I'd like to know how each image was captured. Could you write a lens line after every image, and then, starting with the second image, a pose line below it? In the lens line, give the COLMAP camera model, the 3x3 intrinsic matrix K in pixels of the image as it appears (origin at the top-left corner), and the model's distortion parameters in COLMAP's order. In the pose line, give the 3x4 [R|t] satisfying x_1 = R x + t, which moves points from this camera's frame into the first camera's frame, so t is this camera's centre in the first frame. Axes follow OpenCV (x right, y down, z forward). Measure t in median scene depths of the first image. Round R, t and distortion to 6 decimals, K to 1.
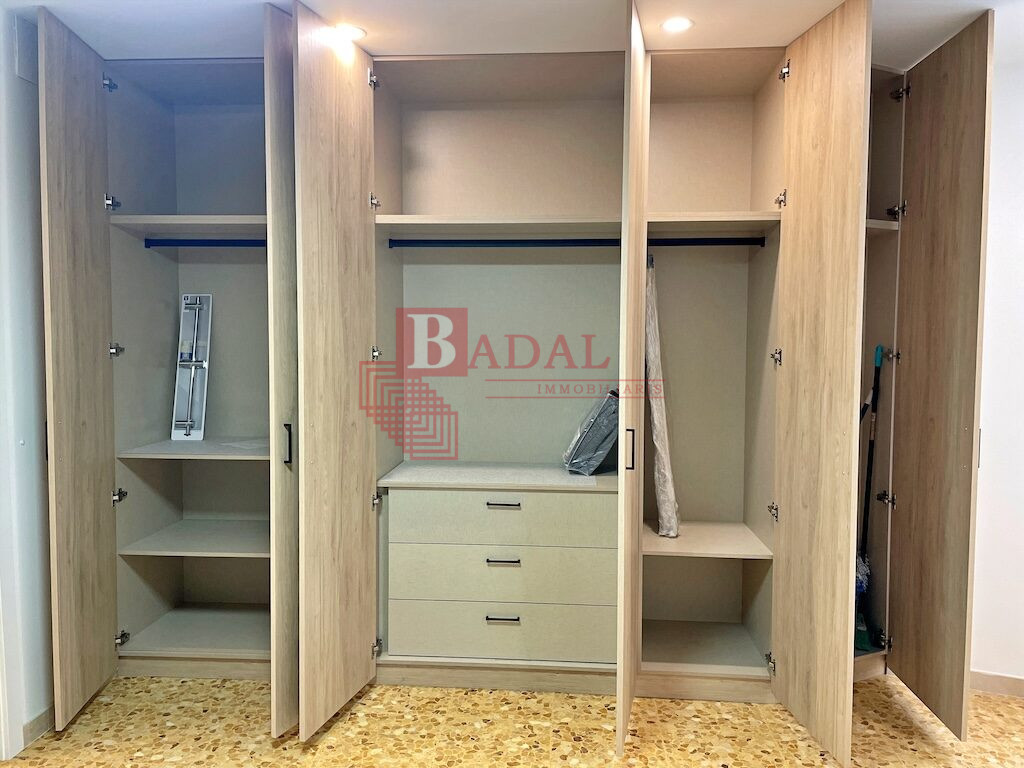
lens RADIAL K [[803.4, 0, 512.0], [0, 803.4, 384.0], [0, 0, 1]] dist [0.091431, -0.123398]
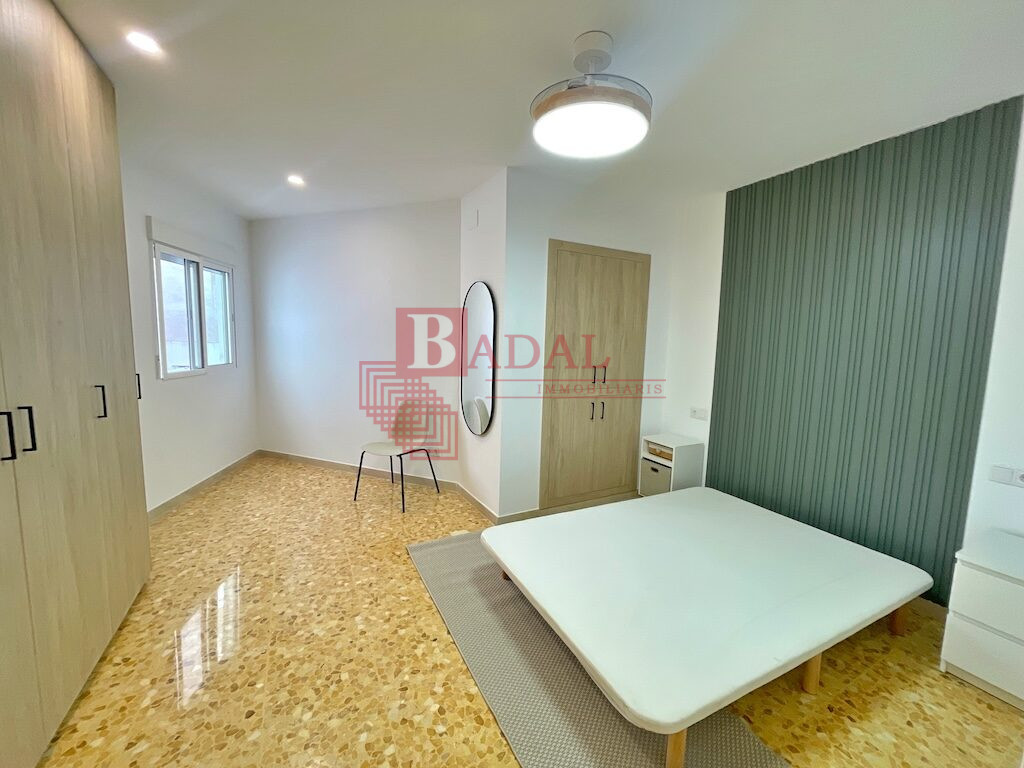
lens RADIAL K [[411.0, 0, 511.7], [0, 411.0, 381.7], [0, 0, 1]] dist [-0.002501, 0.000117]
pose [[-0.536352, -0.108597, 0.836979, -0.592851], [0.043849, 0.986763, 0.156130, -0.029617], [-0.842855, 0.120441, -0.524490, 0.844974]]
